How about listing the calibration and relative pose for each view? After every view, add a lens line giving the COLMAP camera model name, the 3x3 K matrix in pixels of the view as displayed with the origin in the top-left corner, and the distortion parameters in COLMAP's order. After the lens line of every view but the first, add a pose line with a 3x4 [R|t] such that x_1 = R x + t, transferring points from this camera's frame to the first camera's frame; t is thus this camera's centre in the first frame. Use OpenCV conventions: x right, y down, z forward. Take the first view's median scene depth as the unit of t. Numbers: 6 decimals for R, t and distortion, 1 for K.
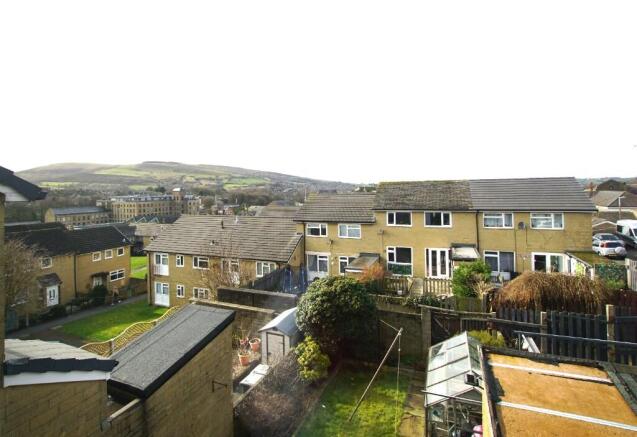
lens RADIAL K [[319.0, 0, 310.2], [0, 319.0, 189.0], [0, 0, 1]] dist [-0.026406, 0.001562]
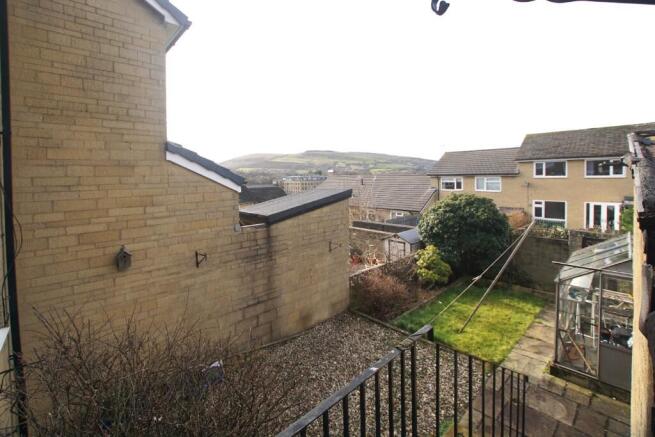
lens RADIAL K [[288.4, 0, 327.6], [0, 288.4, 187.5], [0, 0, 1]] dist [-0.023336, 0.000775]
pose [[0.916806, 0.015859, -0.399017, 0.026641], [0.004096, 0.998785, 0.049109, 0.105047], [0.399312, -0.046657, 0.915627, 0.017228]]
